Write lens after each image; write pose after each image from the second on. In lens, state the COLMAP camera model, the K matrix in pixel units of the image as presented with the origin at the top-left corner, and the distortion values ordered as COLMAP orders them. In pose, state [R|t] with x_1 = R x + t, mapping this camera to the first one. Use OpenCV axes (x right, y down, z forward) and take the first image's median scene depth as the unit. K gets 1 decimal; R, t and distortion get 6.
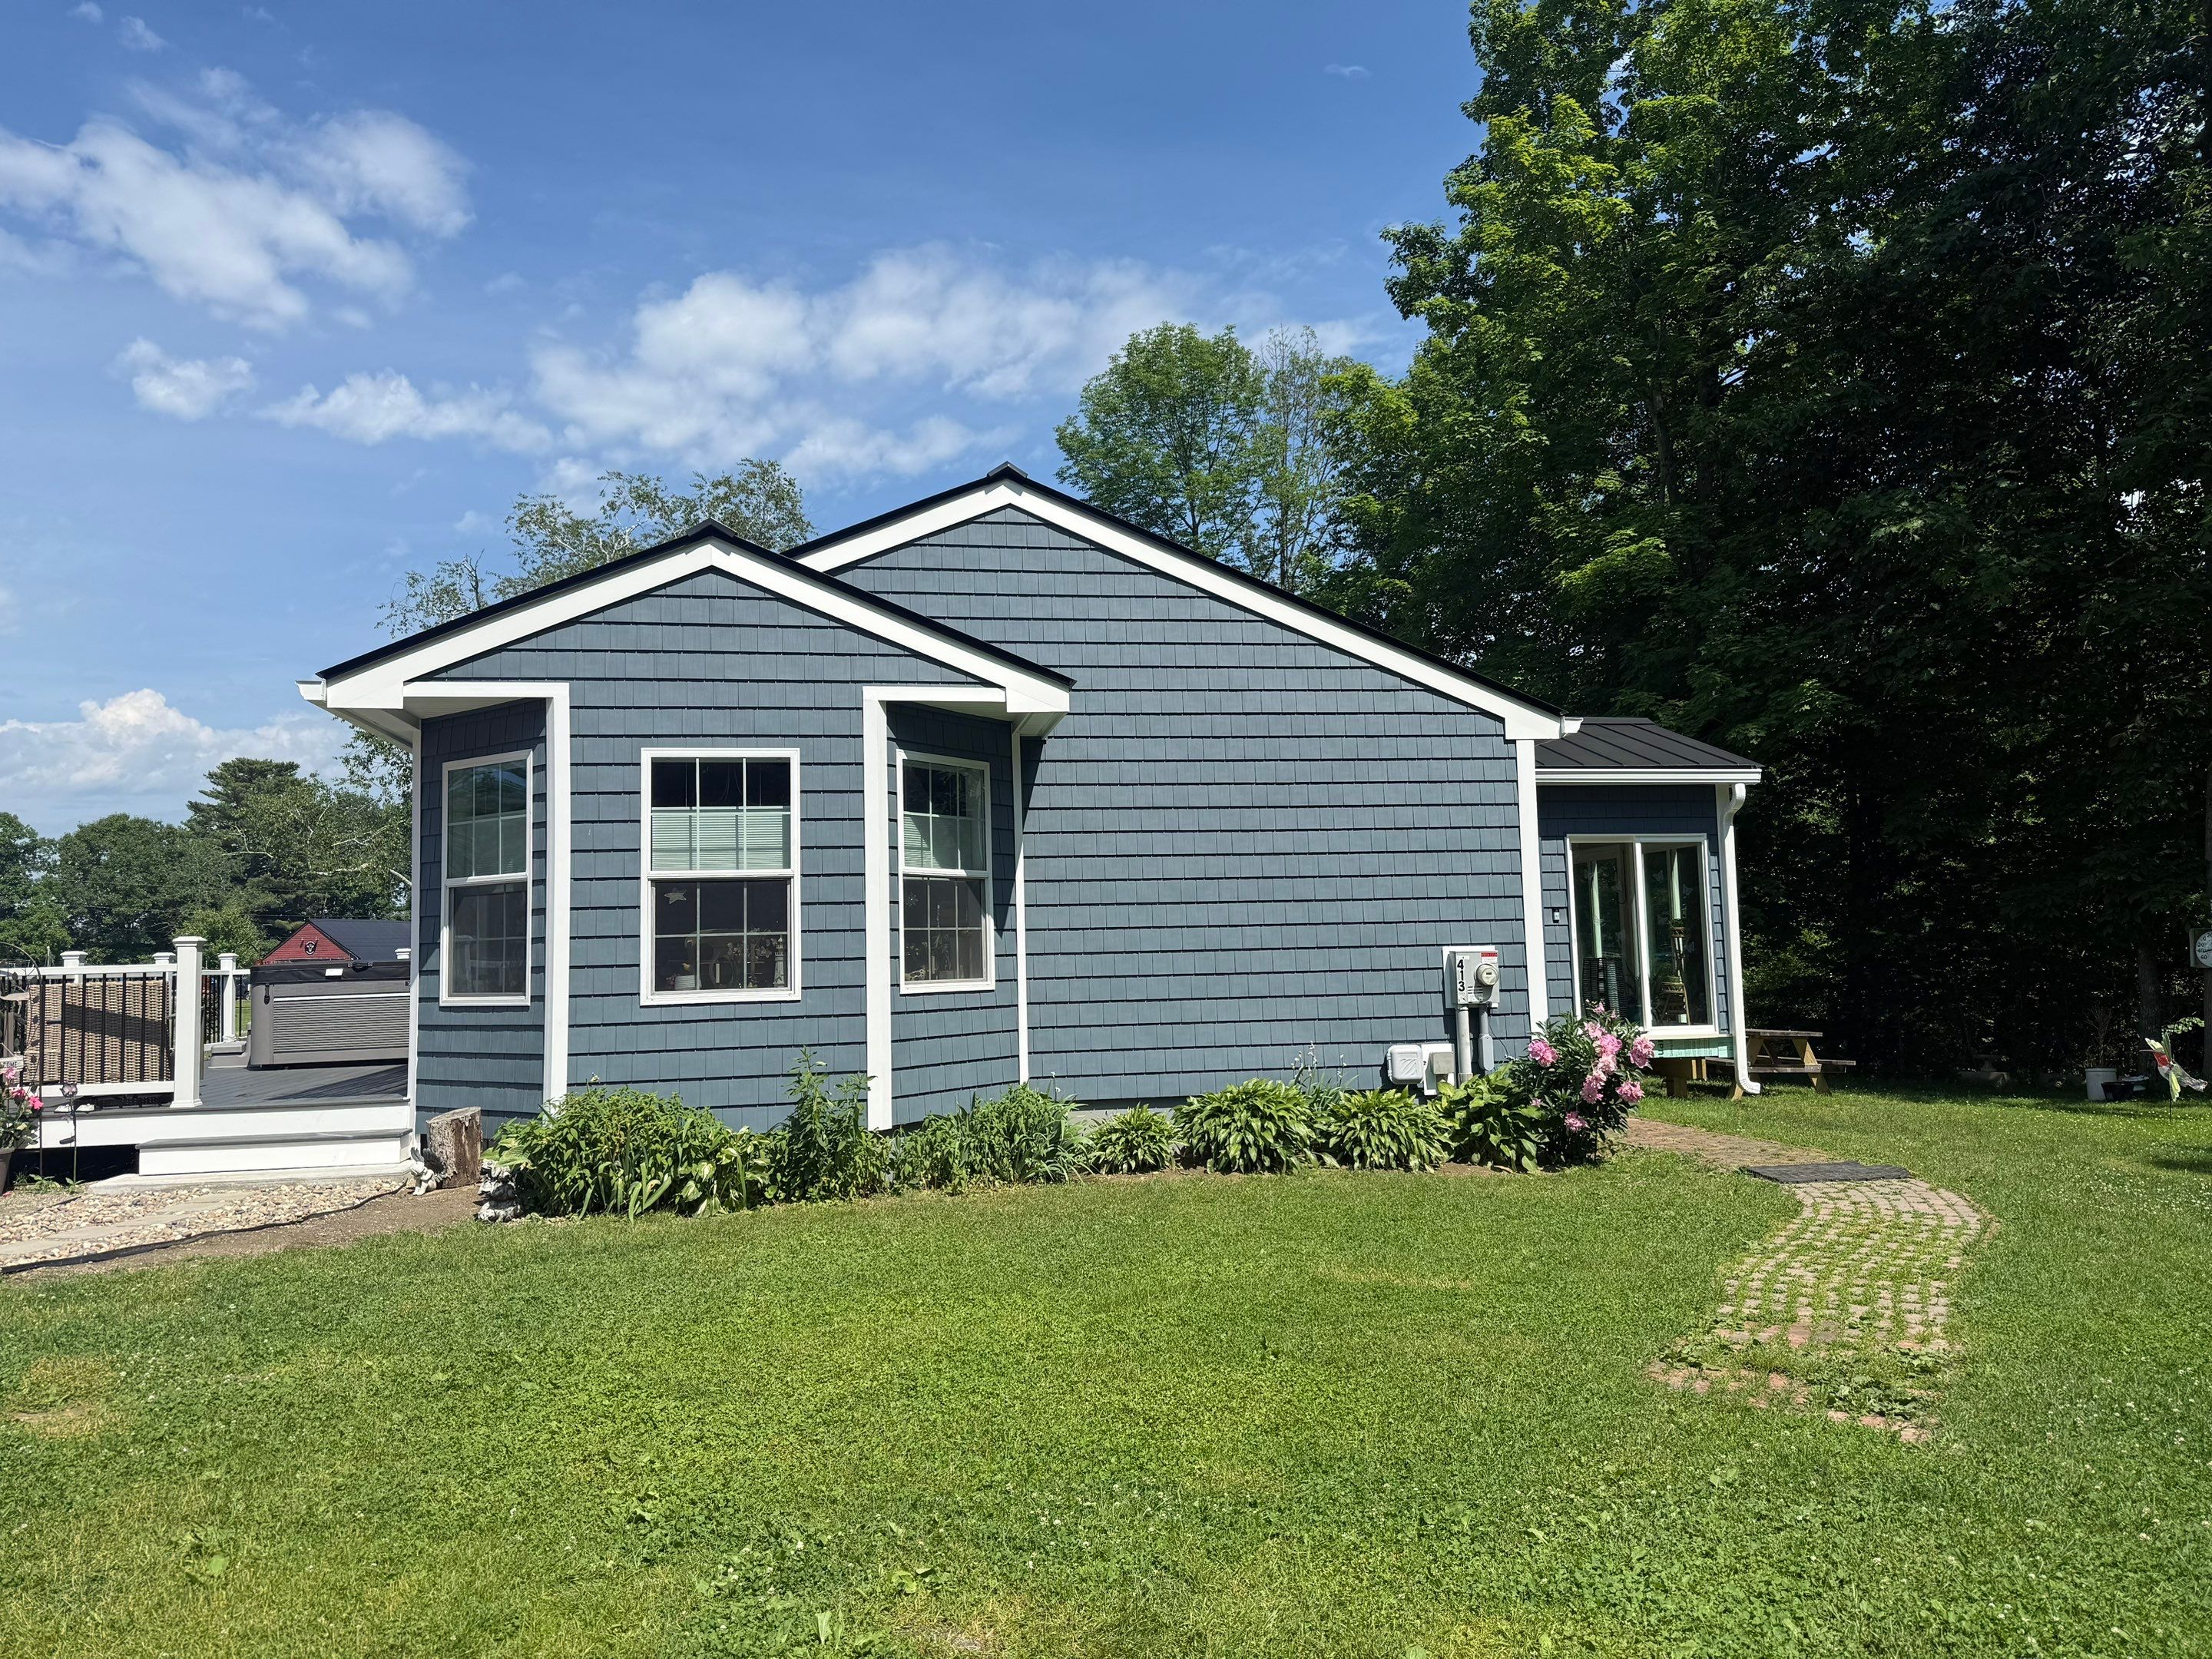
lens RADIAL K [[1559.1, 0, 1106.3], [0, 1559.1, 837.7], [0, 0, 1]] dist [0.066290, -0.068354]
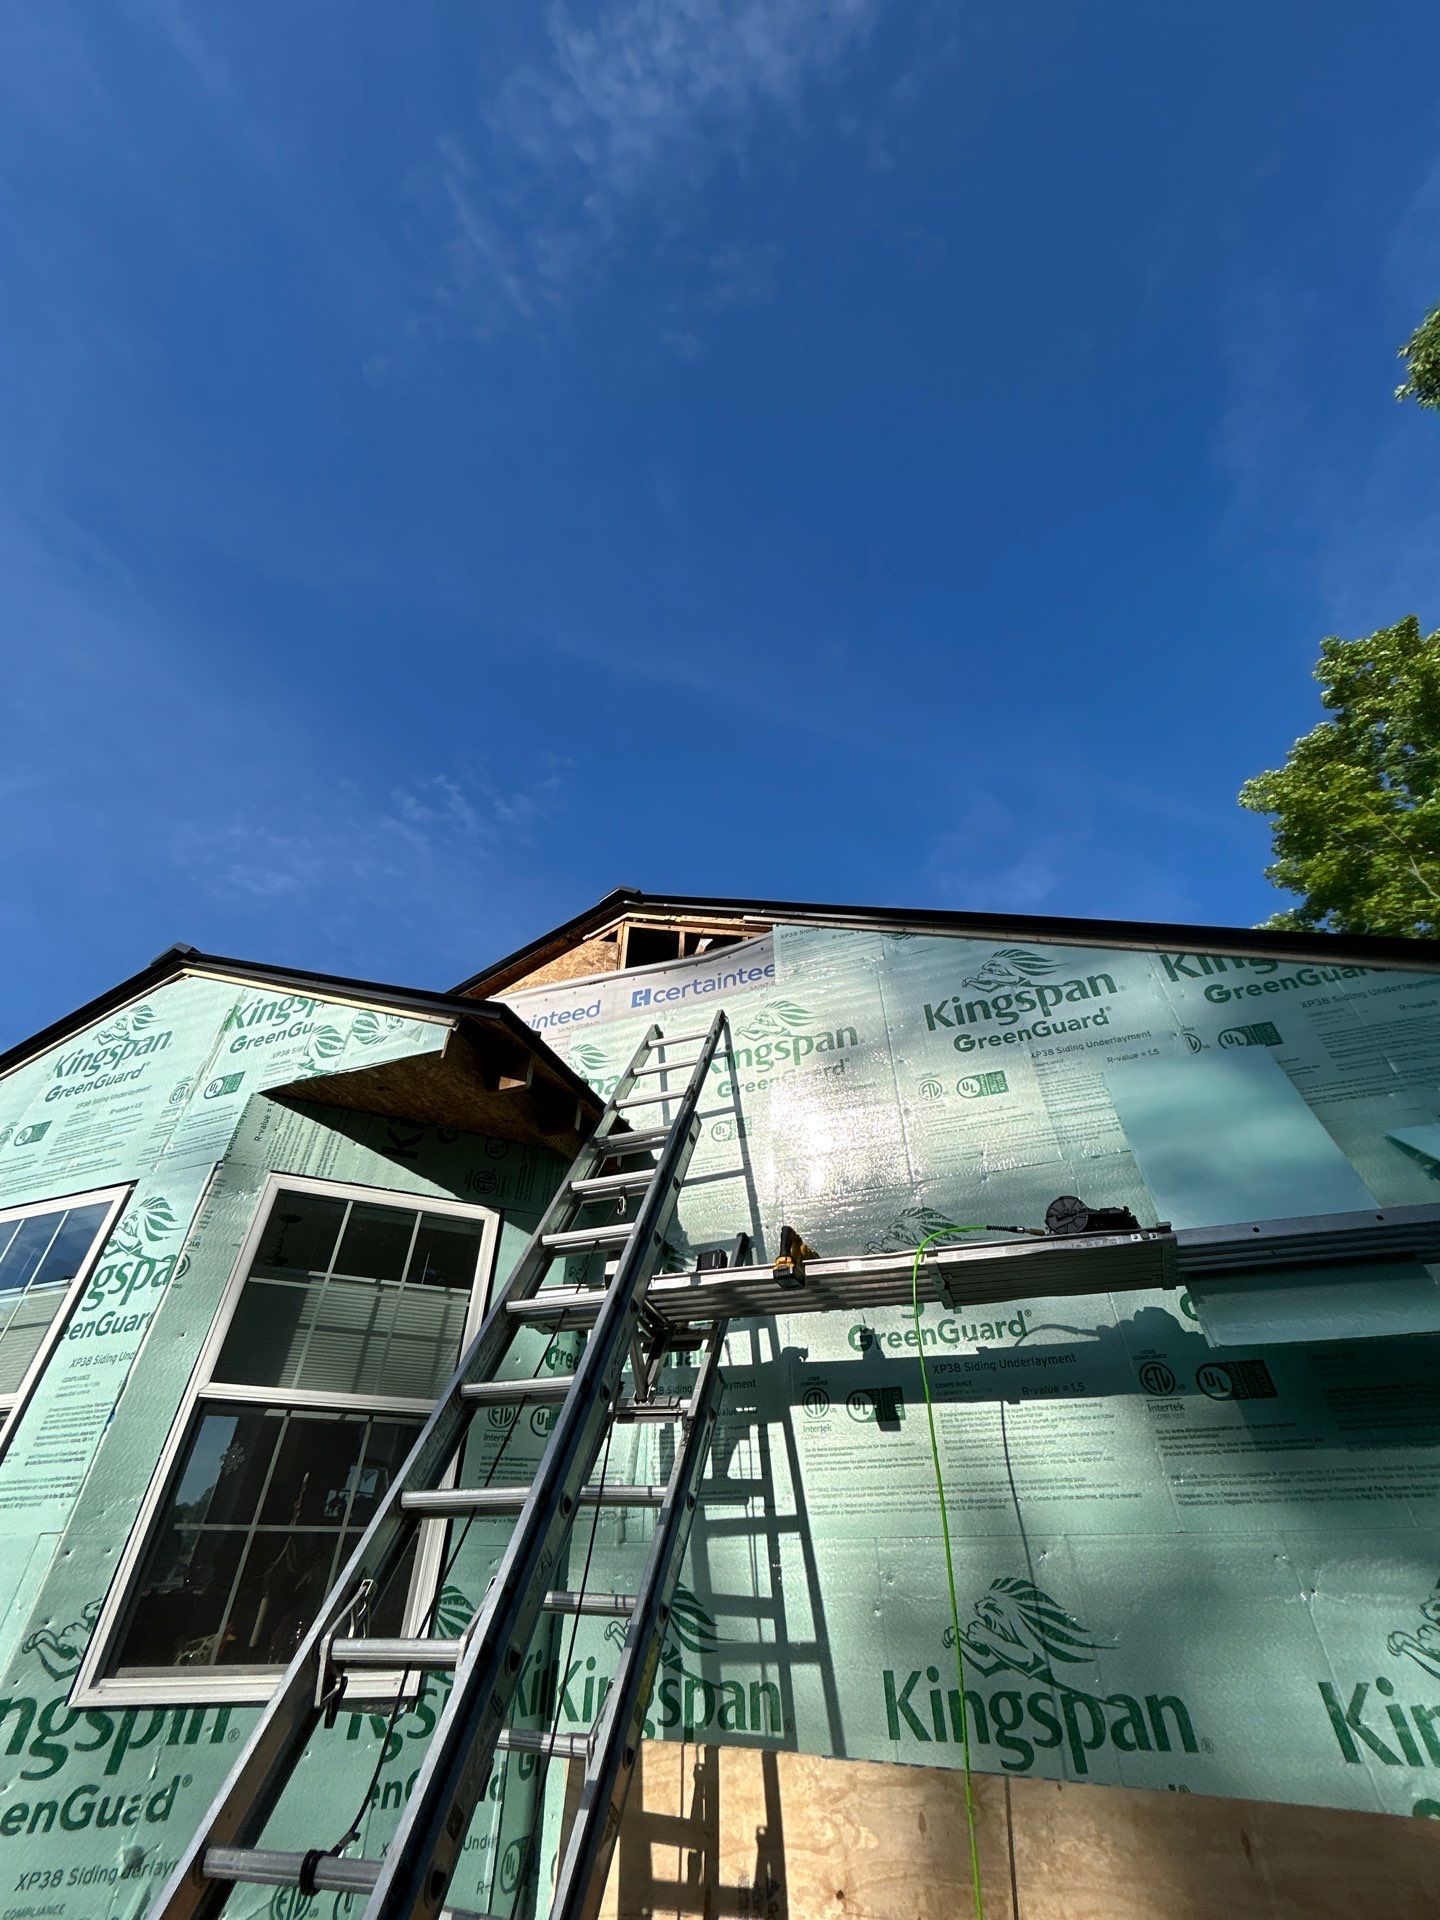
lens RADIAL K [[781.4, 0, 722.1], [0, 781.4, 952.4], [0, 0, 1]] dist [-0.010974, 0.004884]
pose [[0.854751, -0.309909, -0.416362, 0.181385], [0.017703, 0.819120, -0.573349, 0.053946], [0.518736, 0.482700, 0.705630, 0.826158]]
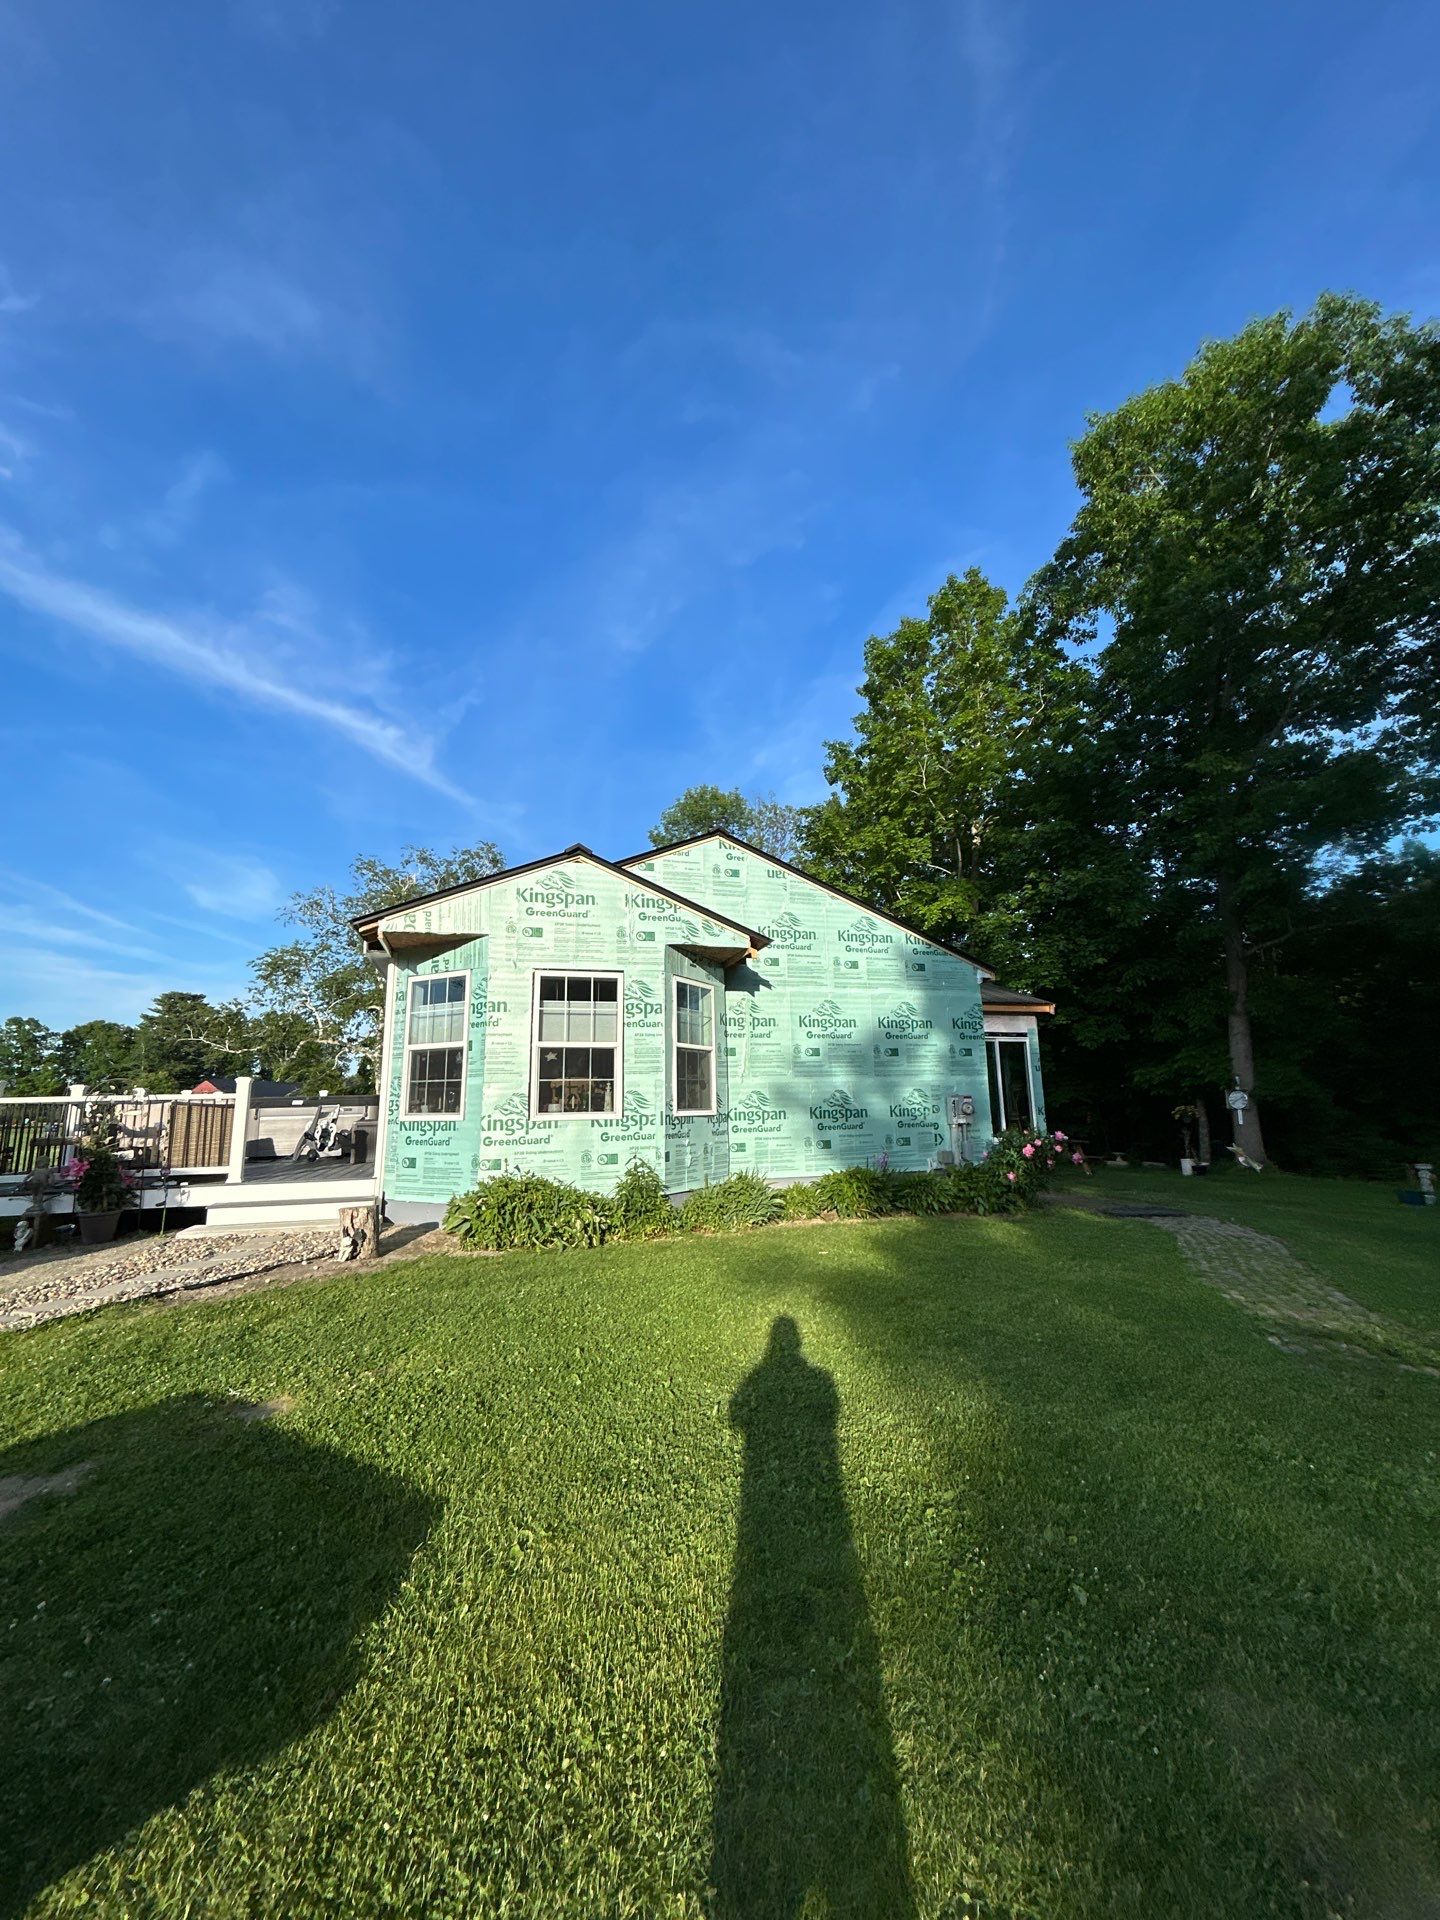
lens RADIAL K [[781.4, 0, 722.1], [0, 781.4, 952.4], [0, 0, 1]] dist [-0.010974, 0.004884]
pose [[0.992387, 0.031403, 0.119088, -0.184836], [-0.017187, 0.992797, -0.118572, 0.021121], [-0.121954, 0.115623, 0.985778, 0.119478]]
